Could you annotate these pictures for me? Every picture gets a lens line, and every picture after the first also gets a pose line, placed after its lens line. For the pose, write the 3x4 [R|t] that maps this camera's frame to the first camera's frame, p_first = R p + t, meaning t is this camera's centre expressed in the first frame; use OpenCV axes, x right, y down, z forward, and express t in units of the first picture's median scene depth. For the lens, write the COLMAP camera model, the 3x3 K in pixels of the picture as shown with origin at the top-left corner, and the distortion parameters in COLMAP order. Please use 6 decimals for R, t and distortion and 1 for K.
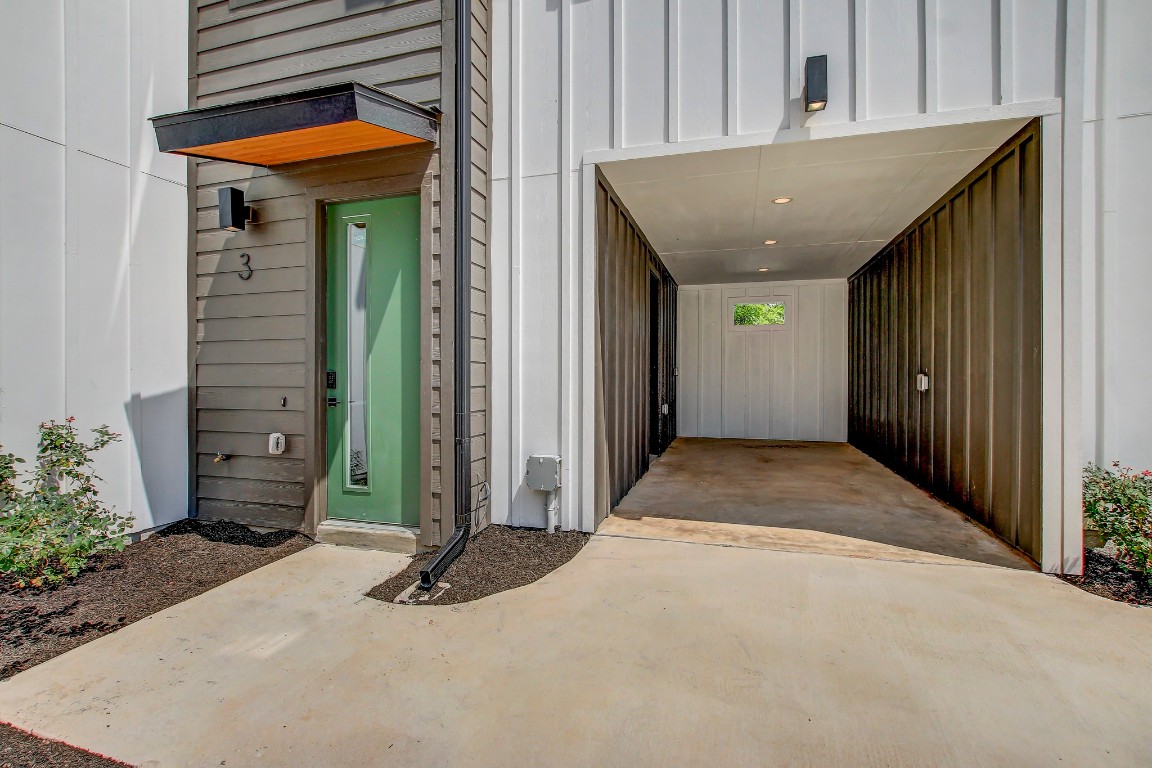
lens RADIAL K [[535.6, 0, 573.7], [0, 535.6, 383.1], [0, 0, 1]] dist [-0.019555, 0.004073]
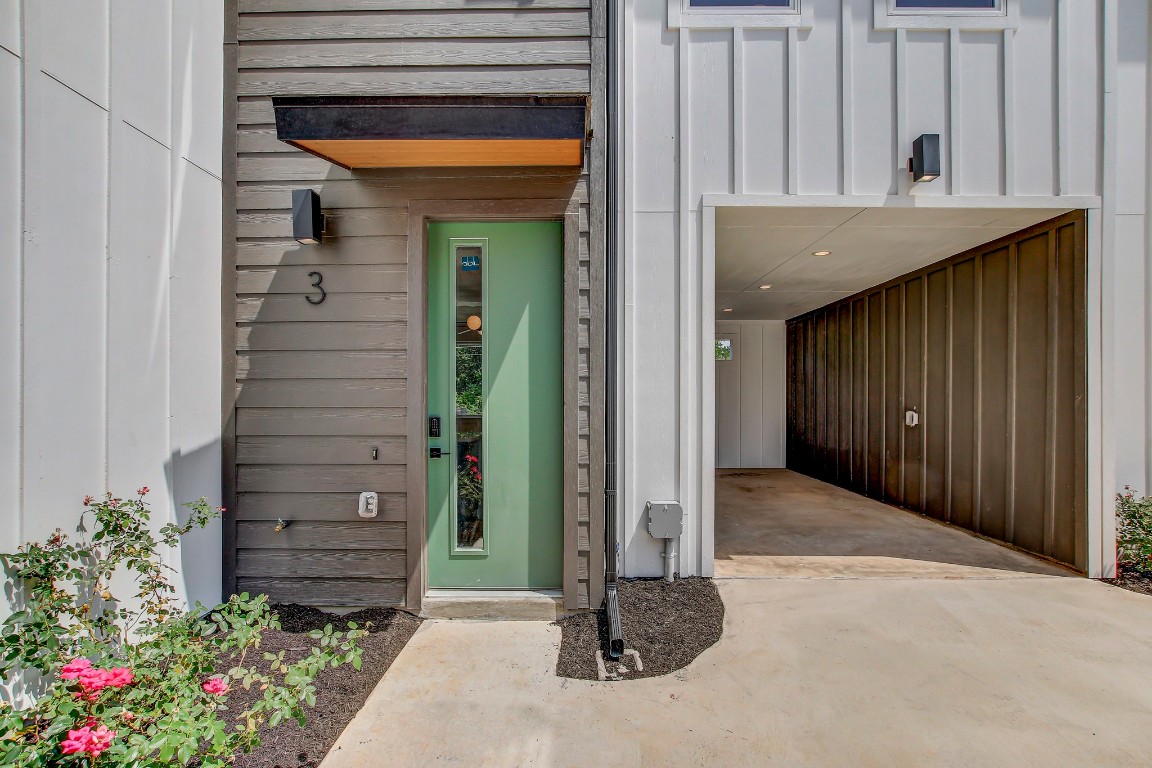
lens RADIAL K [[535.6, 0, 614.3], [0, 535.6, 409.5], [0, 0, 1]] dist [-0.019555, 0.004073]
pose [[0.960646, -0.003735, 0.277749, -0.439100], [0.004357, 0.999989, -0.001622, -0.033019], [-0.277740, 0.002768, 0.960652, 0.100569]]
